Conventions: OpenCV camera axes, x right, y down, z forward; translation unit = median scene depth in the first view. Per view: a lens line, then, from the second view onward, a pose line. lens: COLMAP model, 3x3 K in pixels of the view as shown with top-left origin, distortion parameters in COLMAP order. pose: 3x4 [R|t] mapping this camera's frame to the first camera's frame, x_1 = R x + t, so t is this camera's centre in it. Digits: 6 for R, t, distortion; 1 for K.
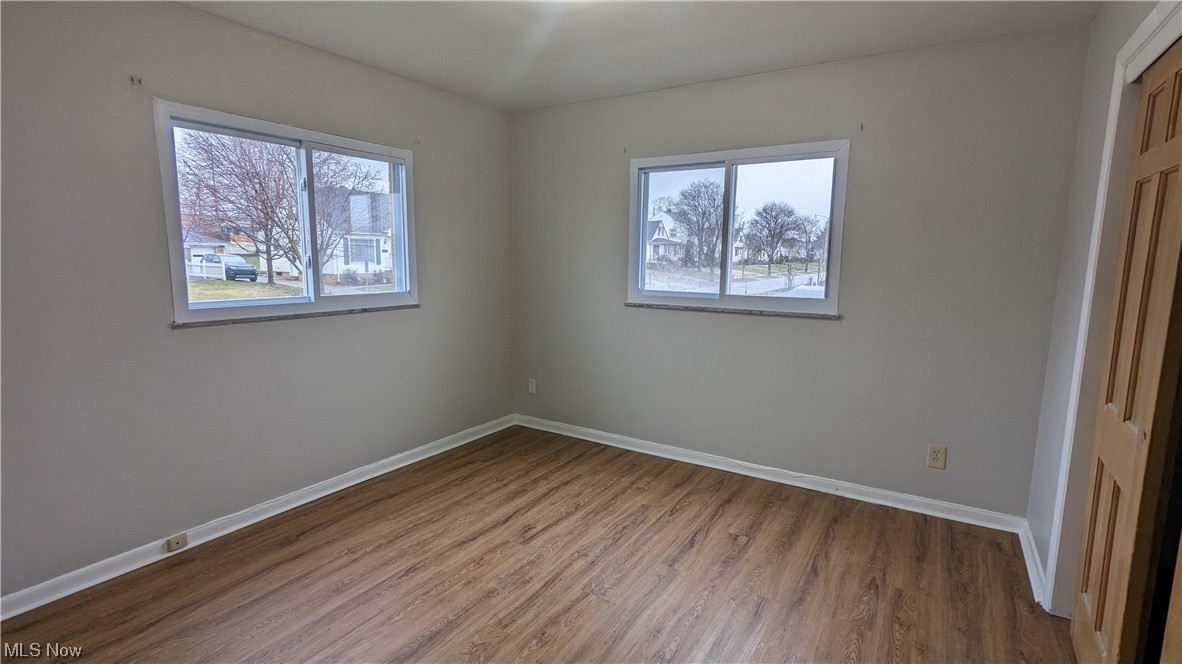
lens RADIAL K [[553.1, 0, 595.0], [0, 553.1, 332.7], [0, 0, 1]] dist [0.001212, -0.000163]
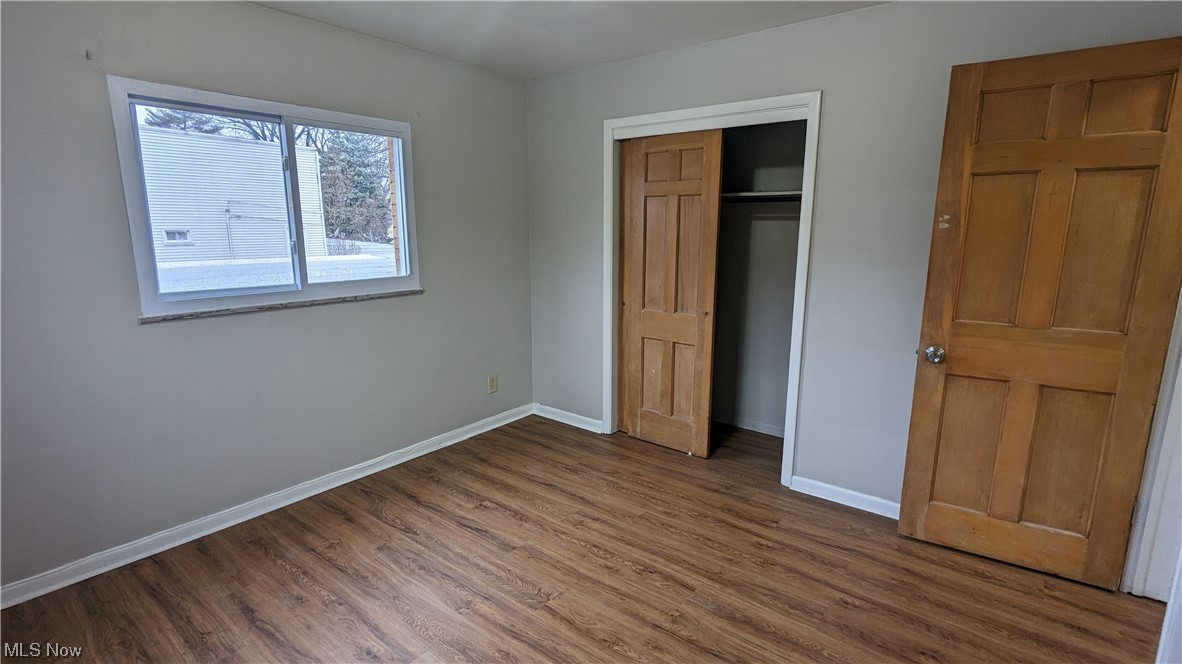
lens RADIAL K [[553.1, 0, 595.0], [0, 553.1, 332.7], [0, 0, 1]] dist [0.001212, -0.000163]
pose [[0.115438, -0.197980, 0.973385, -0.592328], [0.139861, 0.973413, 0.181399, -0.098115], [-0.983419, 0.115199, 0.140059, 0.526168]]
